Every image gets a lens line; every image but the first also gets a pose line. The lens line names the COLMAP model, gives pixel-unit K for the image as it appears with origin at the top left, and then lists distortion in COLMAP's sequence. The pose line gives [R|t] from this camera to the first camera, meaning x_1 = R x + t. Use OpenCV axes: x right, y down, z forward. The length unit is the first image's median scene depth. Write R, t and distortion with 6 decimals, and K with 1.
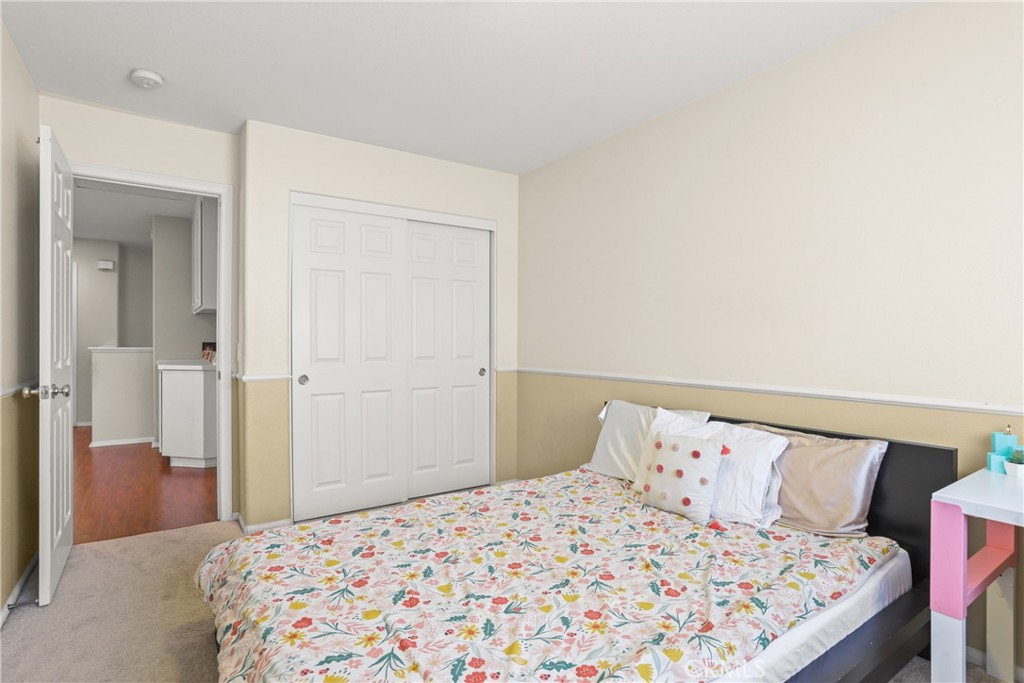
lens RADIAL K [[523.2, 0, 511.3], [0, 523.2, 340.0], [0, 0, 1]] dist [0.000587, 0.000259]
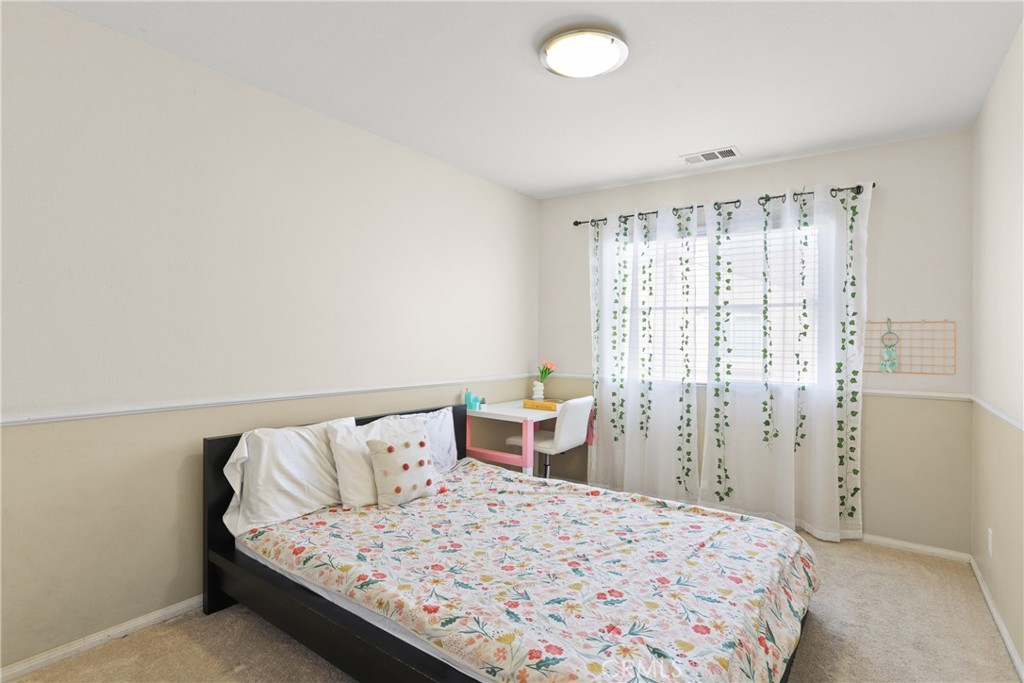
lens RADIAL K [[523.2, 0, 510.2], [0, 523.2, 340.8], [0, 0, 1]] dist [0.000587, 0.000259]
pose [[-0.327925, -0.020298, 0.944486, -0.935831], [-0.026680, 0.999569, 0.012219, -0.053304], [-0.944327, -0.021192, -0.328325, 1.263833]]
